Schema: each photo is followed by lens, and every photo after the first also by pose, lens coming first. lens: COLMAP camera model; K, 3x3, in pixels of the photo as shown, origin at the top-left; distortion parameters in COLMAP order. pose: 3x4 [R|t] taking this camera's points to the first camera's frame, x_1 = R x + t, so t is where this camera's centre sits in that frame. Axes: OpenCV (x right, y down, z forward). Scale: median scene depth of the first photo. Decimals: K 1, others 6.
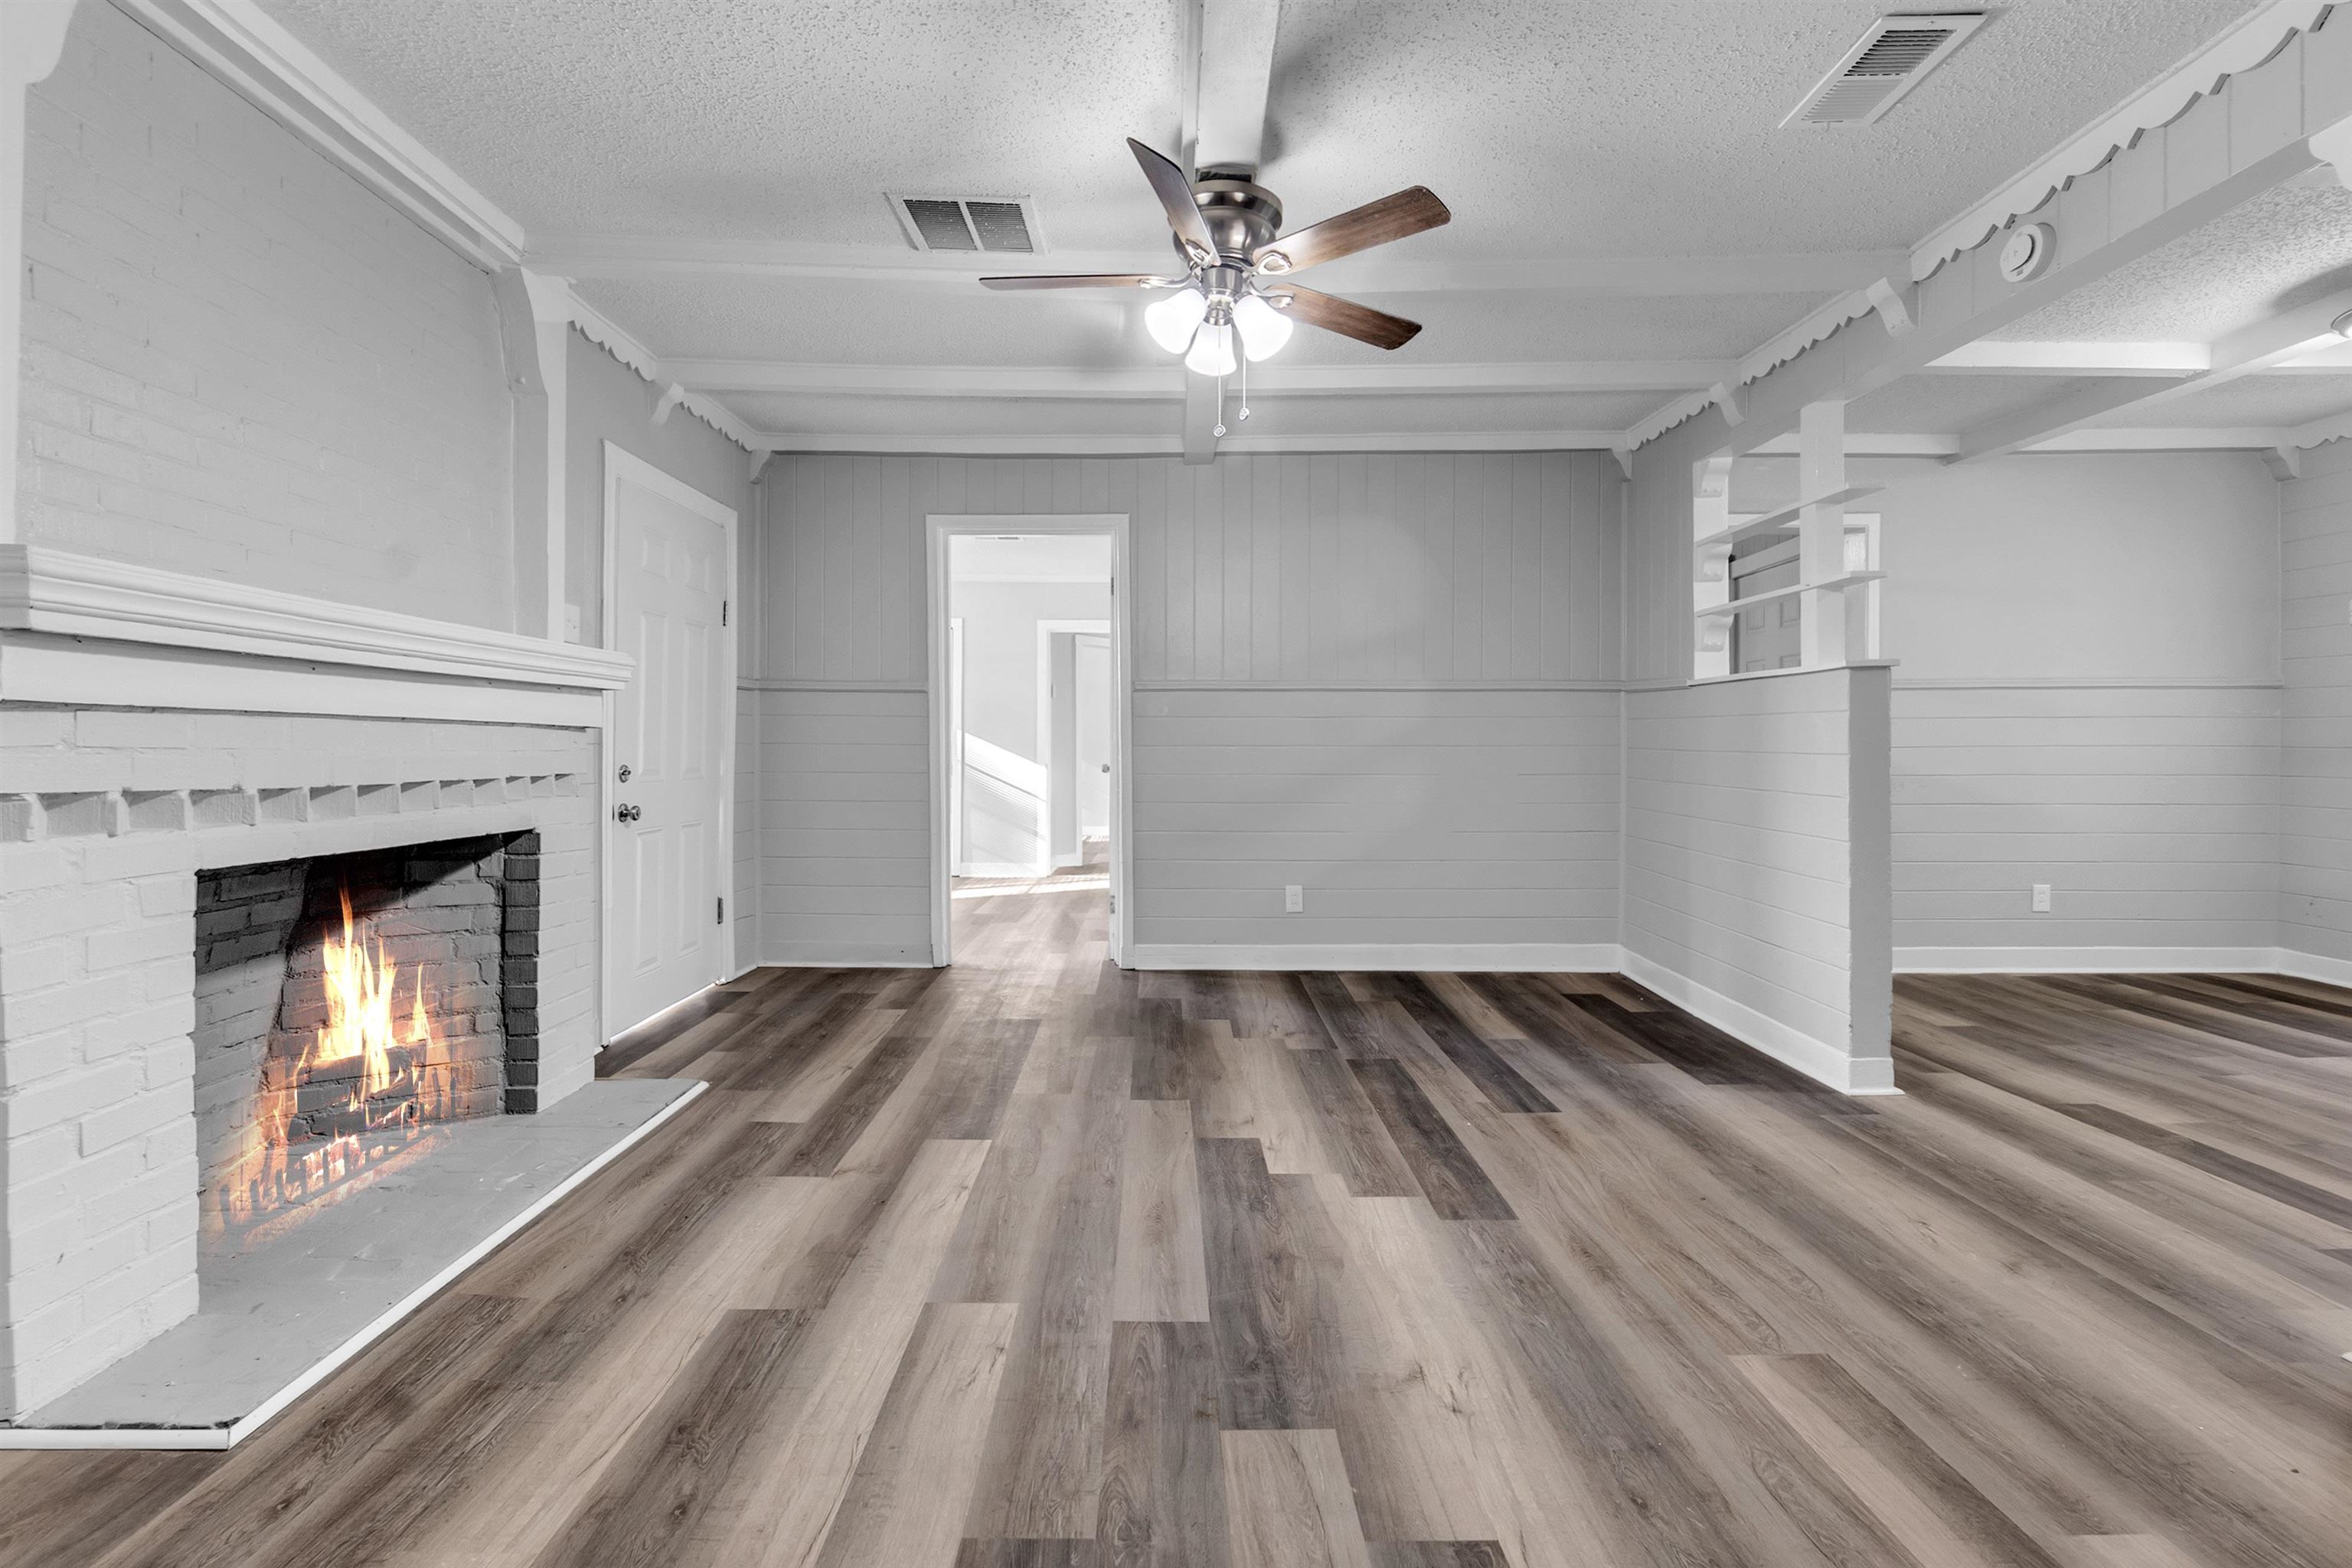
lens RADIAL K [[1015.8, 0, 1181.6], [0, 1015.8, 744.1], [0, 0, 1]] dist [0.001395, 0.000615]
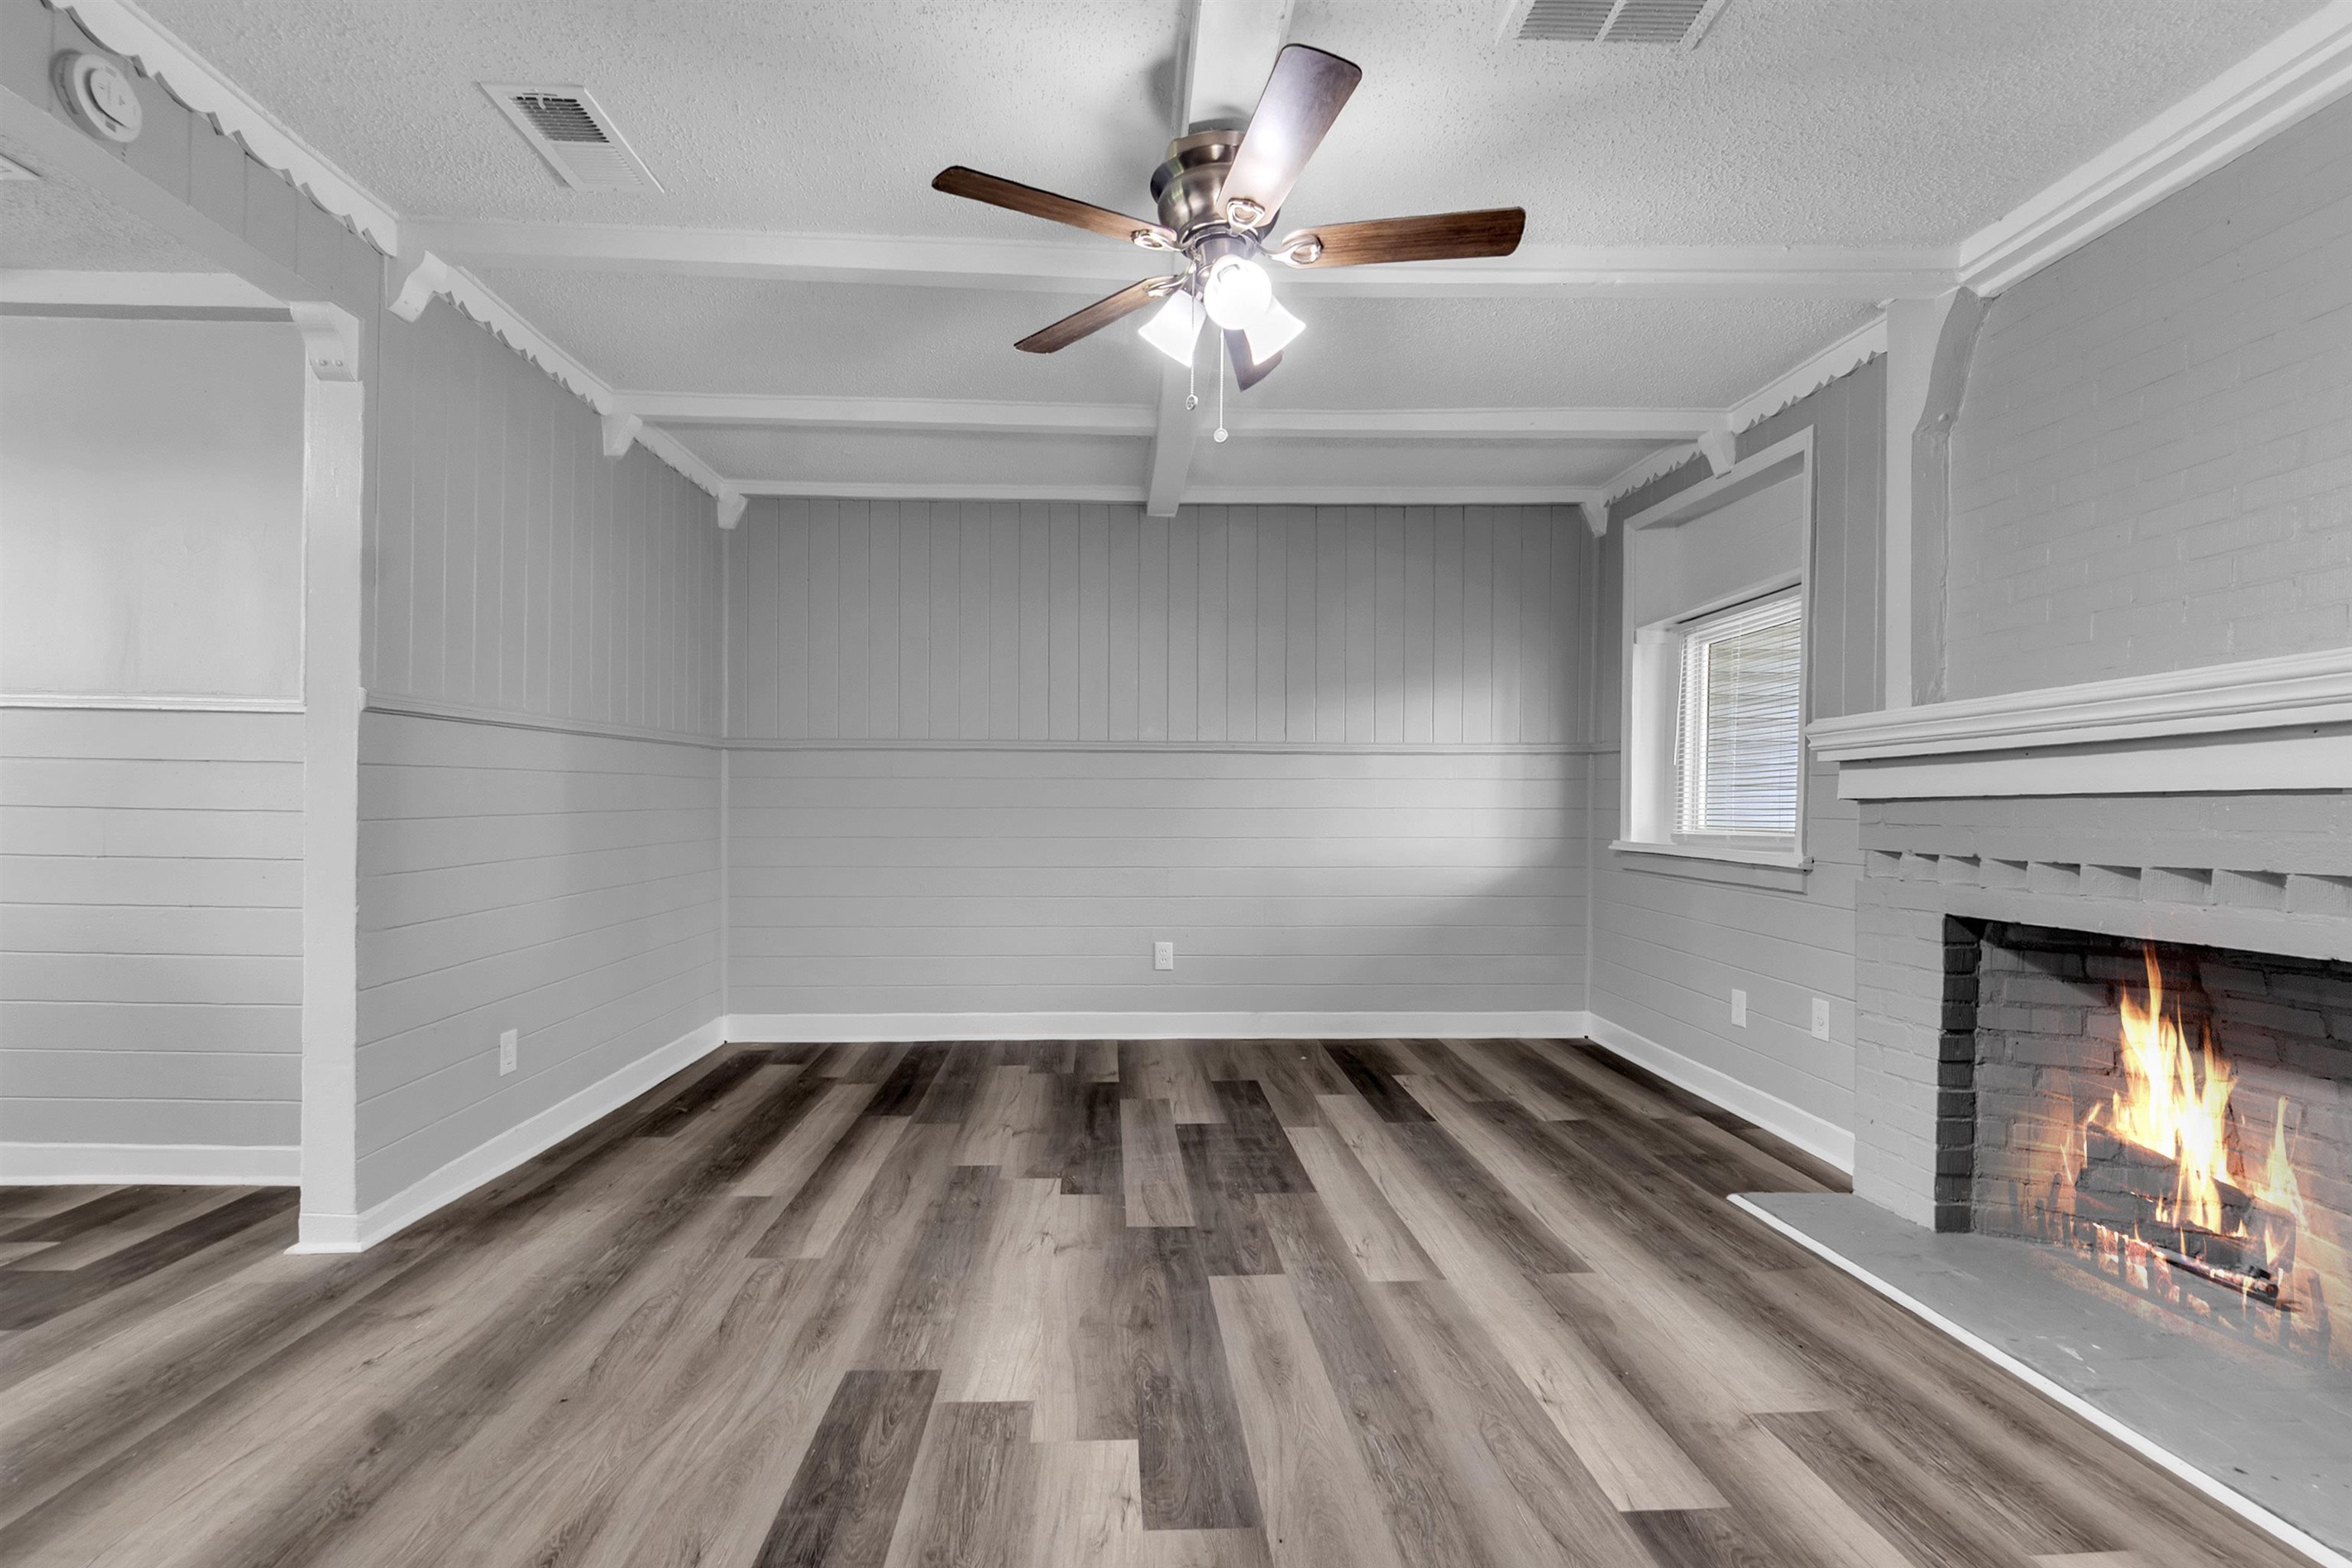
lens RADIAL K [[1040.8, 0, 1173.2], [0, 1040.8, 822.2], [0, 0, 1]] dist [-0.000304, -0.000047]
pose [[-0.999049, -0.016991, -0.040150, 0.118353], [-0.016979, 0.999856, -0.000652, 0.015972], [0.040155, 0.000031, -0.999193, 2.061746]]
